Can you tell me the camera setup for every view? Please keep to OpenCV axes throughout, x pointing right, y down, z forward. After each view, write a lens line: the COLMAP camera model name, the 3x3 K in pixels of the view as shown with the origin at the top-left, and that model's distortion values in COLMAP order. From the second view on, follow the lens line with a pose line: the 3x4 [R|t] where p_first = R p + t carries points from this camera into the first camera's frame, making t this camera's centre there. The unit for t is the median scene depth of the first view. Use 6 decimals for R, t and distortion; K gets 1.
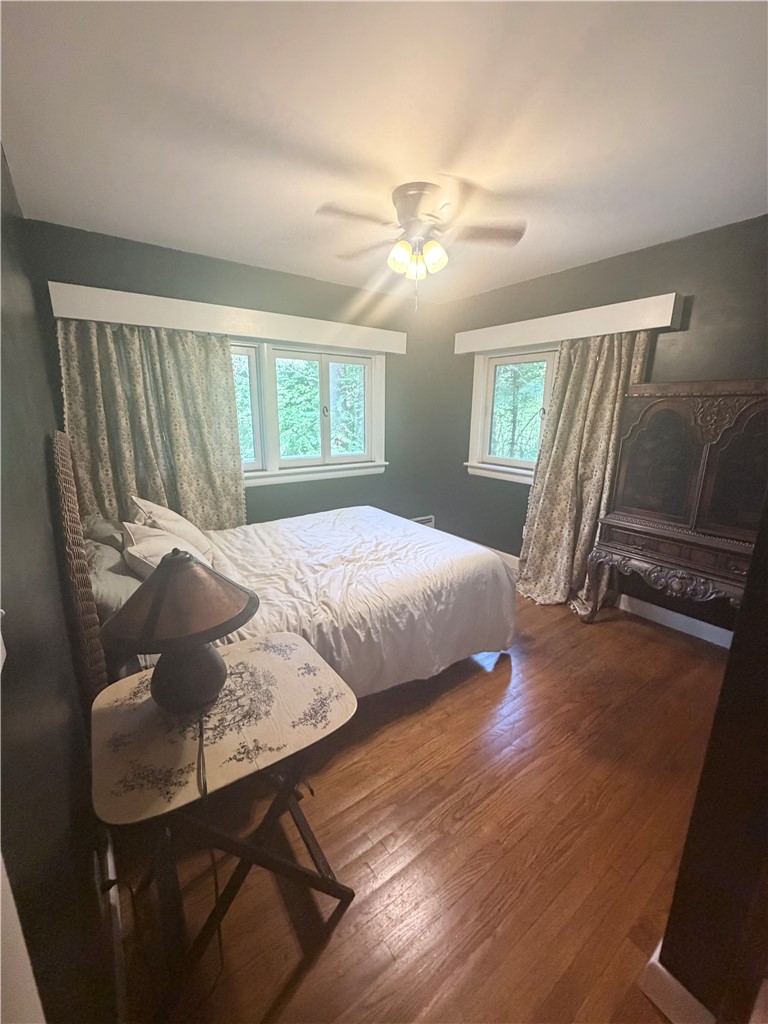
lens RADIAL K [[408.3, 0, 386.1], [0, 408.3, 508.8], [0, 0, 1]] dist [0.000620, 0.000013]
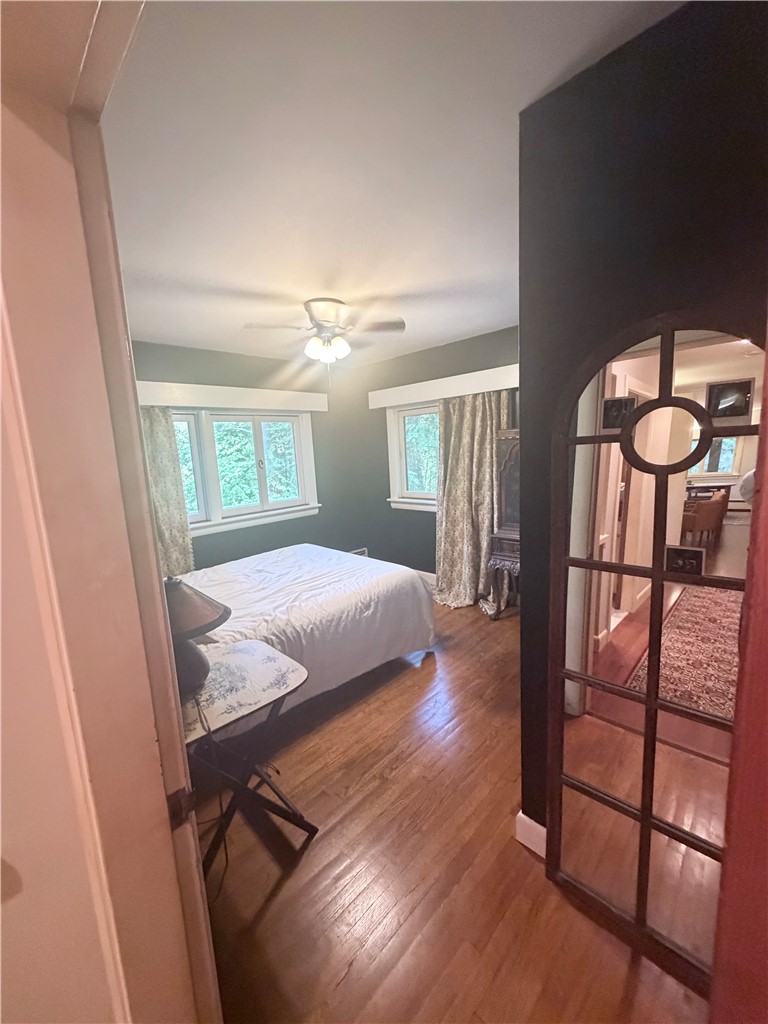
lens RADIAL K [[408.3, 0, 383.2], [0, 408.3, 509.8], [0, 0, 1]] dist [0.000620, 0.000013]
pose [[0.985416, -0.086436, 0.146576, 0.012548], [0.099826, 0.991230, -0.086585, 0.026248], [-0.137806, 0.099955, 0.985403, -0.212860]]
